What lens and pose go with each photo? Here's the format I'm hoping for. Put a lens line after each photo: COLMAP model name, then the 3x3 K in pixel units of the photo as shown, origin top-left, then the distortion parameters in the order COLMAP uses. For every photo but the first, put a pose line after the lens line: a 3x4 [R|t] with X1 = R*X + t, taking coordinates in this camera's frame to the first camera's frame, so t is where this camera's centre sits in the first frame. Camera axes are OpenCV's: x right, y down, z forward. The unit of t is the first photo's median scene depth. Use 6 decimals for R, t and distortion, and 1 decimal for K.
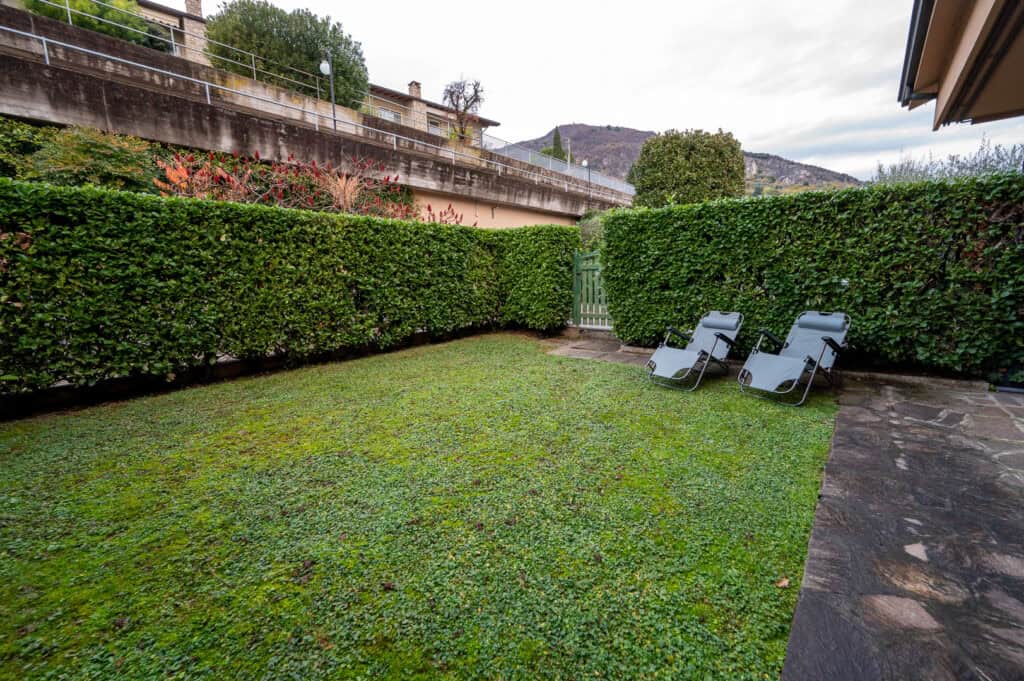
lens RADIAL K [[403.2, 0, 513.5], [0, 403.2, 339.3], [0, 0, 1]] dist [-0.001502, 0.000101]
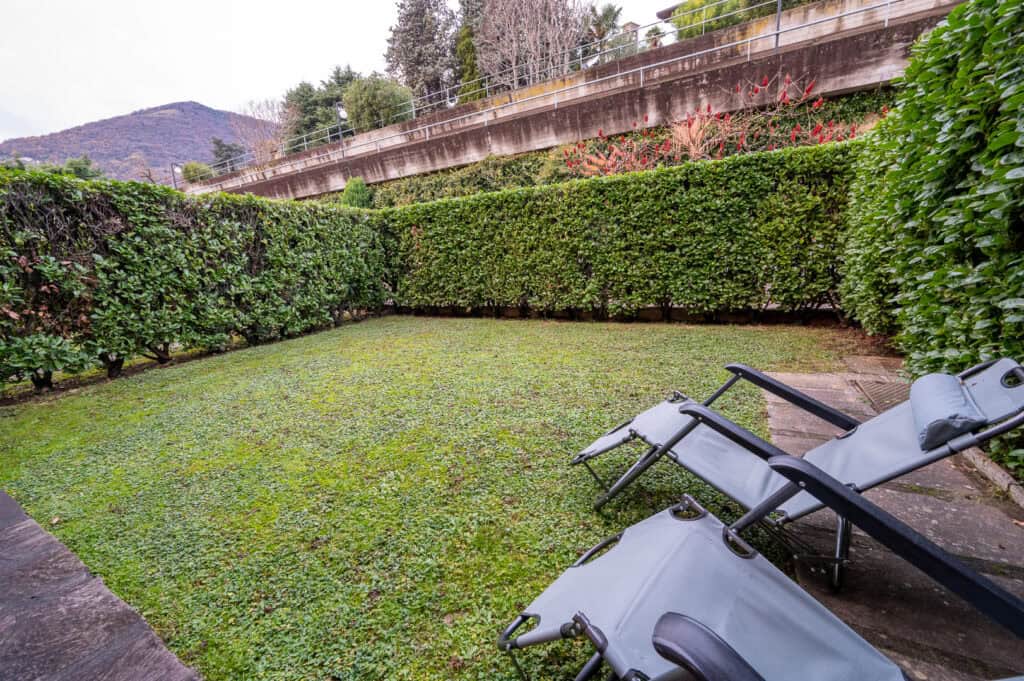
lens RADIAL K [[403.2, 0, 513.5], [0, 403.2, 339.3], [0, 0, 1]] dist [-0.001502, 0.000101]
pose [[0.220815, 0.204847, -0.953561, 0.482867], [-0.098991, 0.977353, 0.187035, -0.071392], [0.970279, 0.053094, 0.236092, 0.490890]]
